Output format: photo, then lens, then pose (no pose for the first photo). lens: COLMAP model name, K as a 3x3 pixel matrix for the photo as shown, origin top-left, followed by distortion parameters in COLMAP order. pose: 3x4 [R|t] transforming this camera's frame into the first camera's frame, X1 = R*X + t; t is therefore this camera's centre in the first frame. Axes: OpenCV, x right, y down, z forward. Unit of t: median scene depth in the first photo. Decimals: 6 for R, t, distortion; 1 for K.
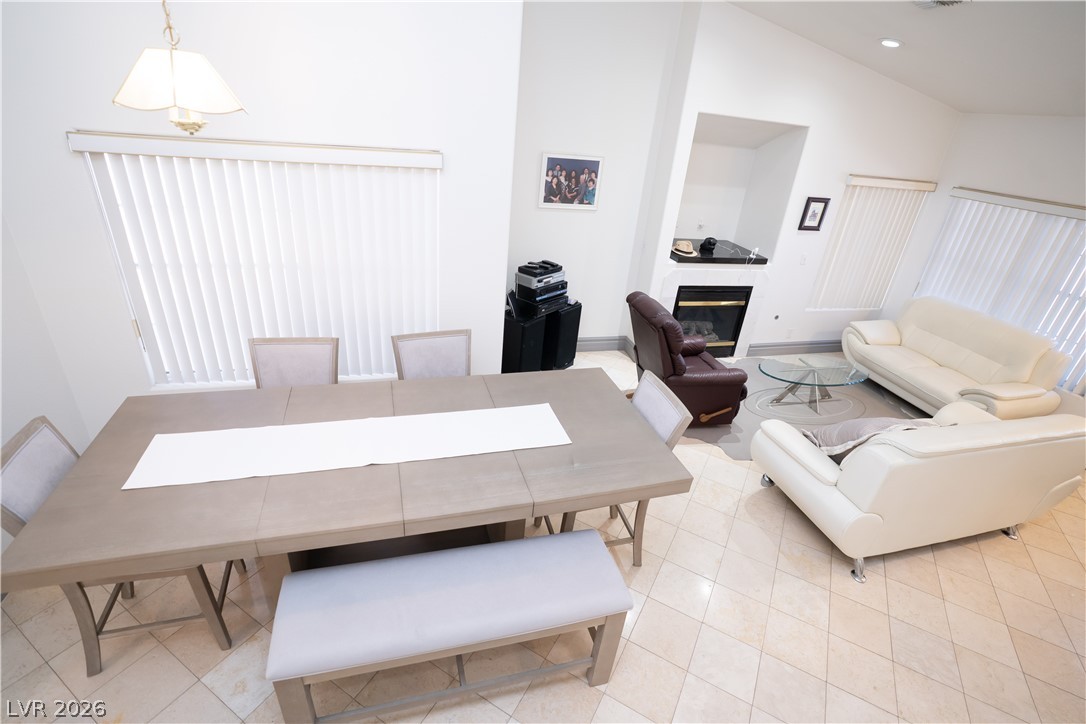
lens RADIAL K [[506.4, 0, 541.2], [0, 506.4, 359.8], [0, 0, 1]] dist [-0.075239, 0.033205]
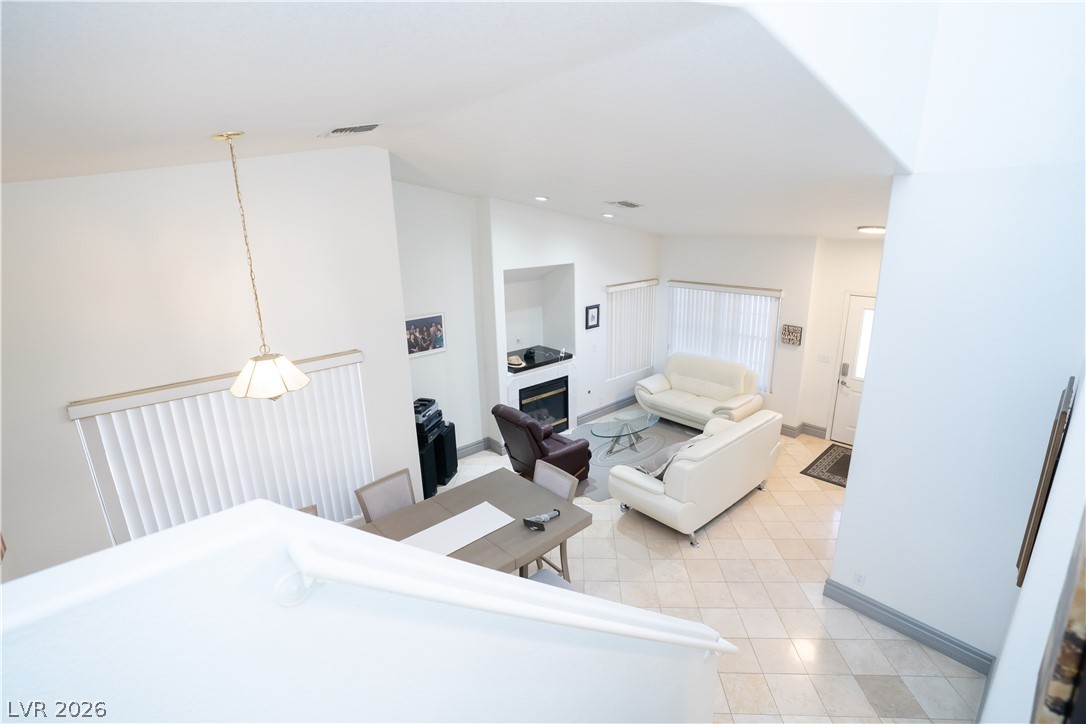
lens RADIAL K [[506.4, 0, 541.2], [0, 506.4, 359.8], [0, 0, 1]] dist [-0.075239, 0.033205]
pose [[0.897412, -0.222476, 0.380993, -0.177503], [0.287234, 0.950088, -0.121775, -0.046084], [-0.334885, 0.218717, 0.916523, -0.280003]]
